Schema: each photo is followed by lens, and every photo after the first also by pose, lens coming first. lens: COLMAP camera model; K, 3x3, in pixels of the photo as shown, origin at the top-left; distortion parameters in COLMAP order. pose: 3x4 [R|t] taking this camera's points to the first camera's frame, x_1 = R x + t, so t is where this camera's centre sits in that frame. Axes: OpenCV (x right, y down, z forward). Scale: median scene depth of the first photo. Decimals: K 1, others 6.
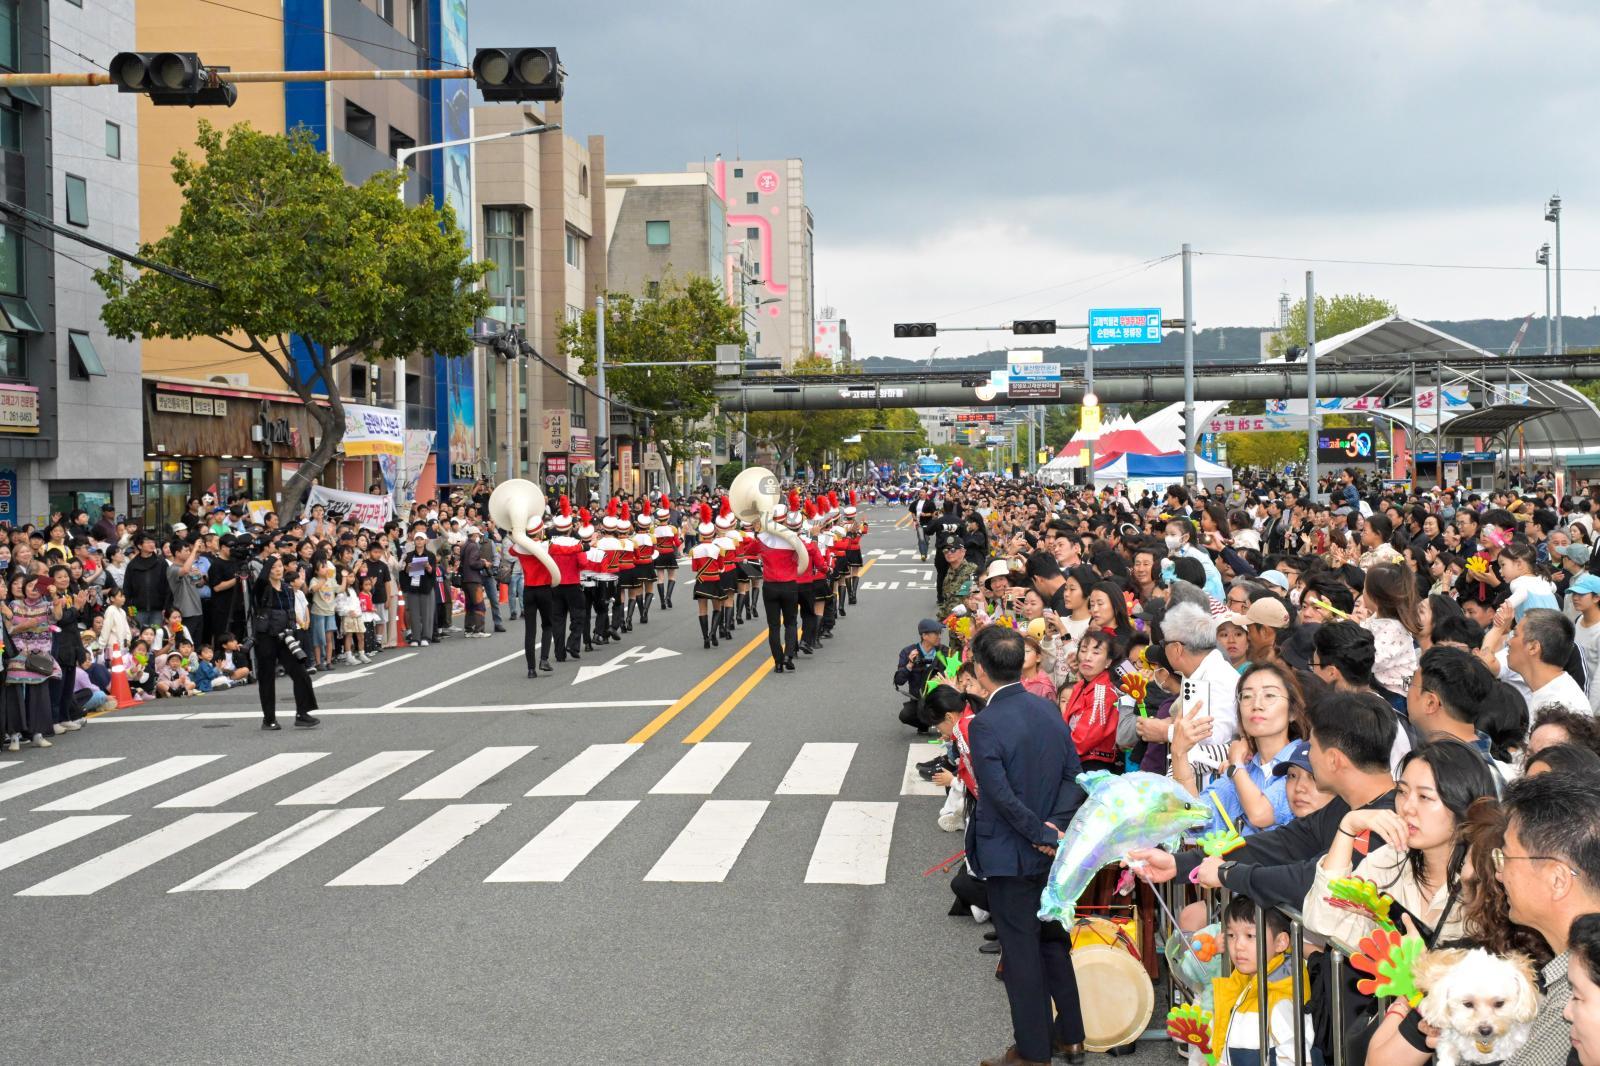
lens RADIAL K [[2699.4, 0, 834.6], [0, 2699.4, 512.3], [0, 0, 1]] dist [0.002947, 0.208858]
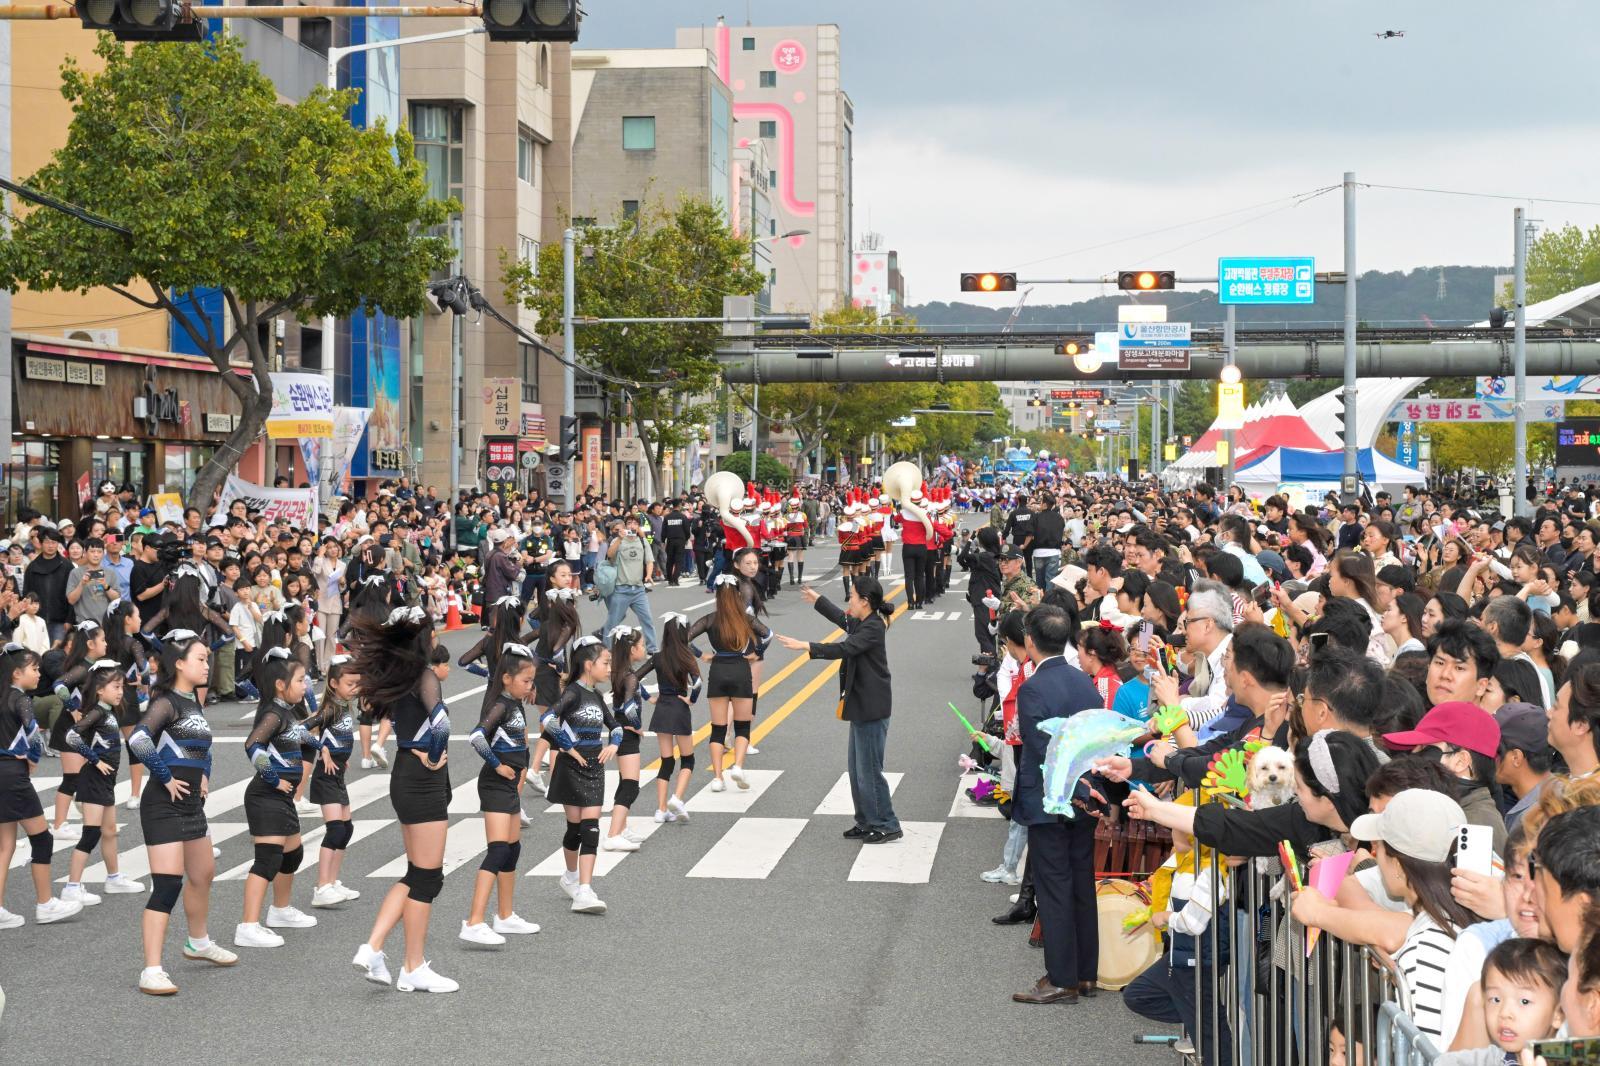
lens RADIAL K [[2994.5, 0, 815.6], [0, 2994.5, 555.1], [0, 0, 1]] dist [-0.003857, 0.011006]
pose [[0.999646, 0.015215, -0.021829, 0.001008], [-0.014899, 0.999783, 0.014558, -0.002843], [0.022046, -0.014228, 0.999656, 0.185703]]
